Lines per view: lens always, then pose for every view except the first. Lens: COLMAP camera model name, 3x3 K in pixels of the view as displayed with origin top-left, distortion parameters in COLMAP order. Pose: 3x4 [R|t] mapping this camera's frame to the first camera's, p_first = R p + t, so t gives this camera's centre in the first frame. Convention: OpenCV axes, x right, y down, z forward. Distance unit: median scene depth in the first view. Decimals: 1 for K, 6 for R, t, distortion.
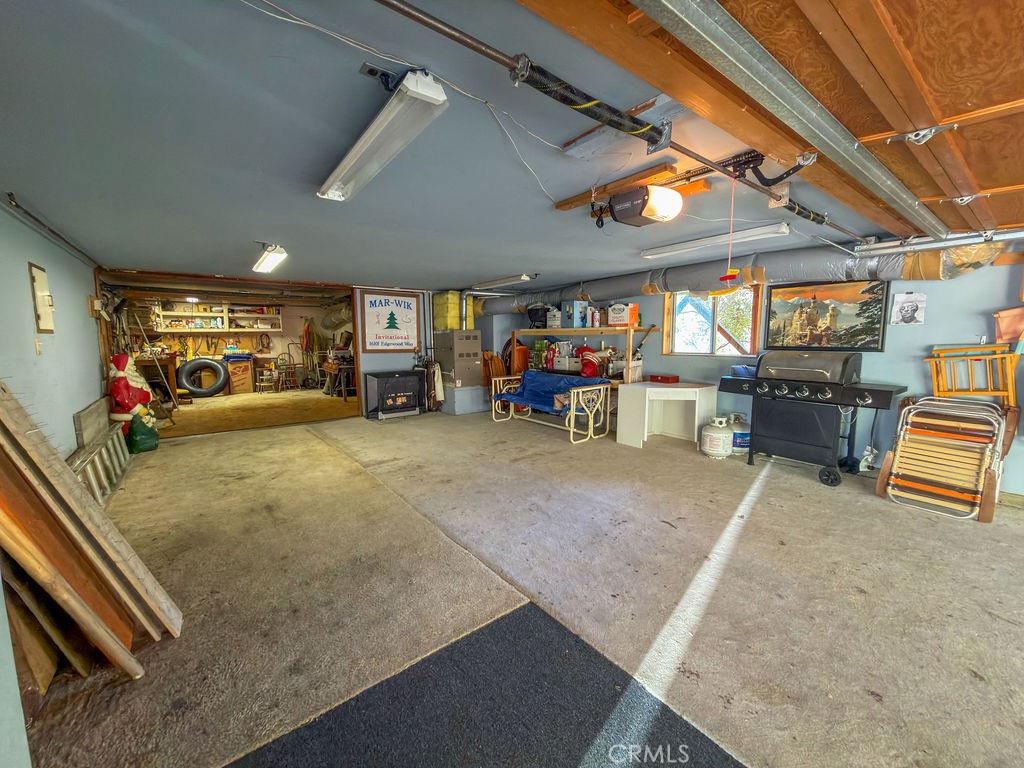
lens RADIAL K [[411.1, 0, 510.3], [0, 411.1, 382.2], [0, 0, 1]] dist [0.000840, 0.000109]
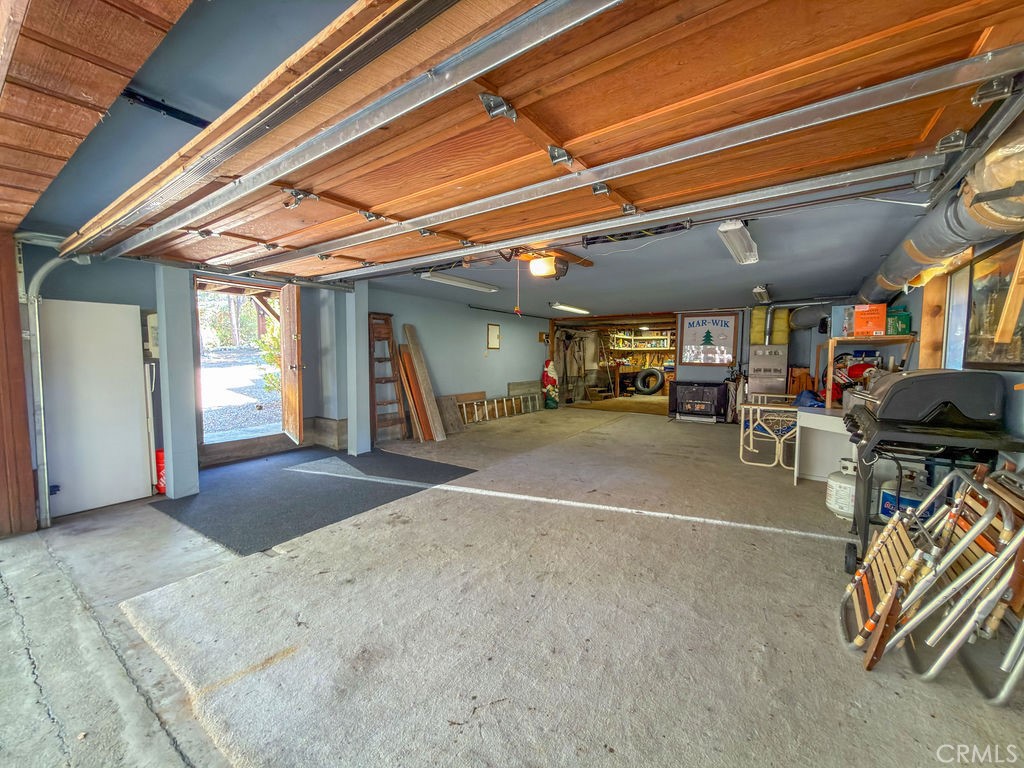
lens RADIAL K [[411.1, 0, 510.3], [0, 411.1, 382.2], [0, 0, 1]] dist [0.000840, 0.000109]
pose [[0.296077, 0.066942, -0.952815, 0.935589], [-0.112026, 0.993090, 0.034961, -0.007843], [0.948572, 0.096389, 0.301530, 0.203607]]
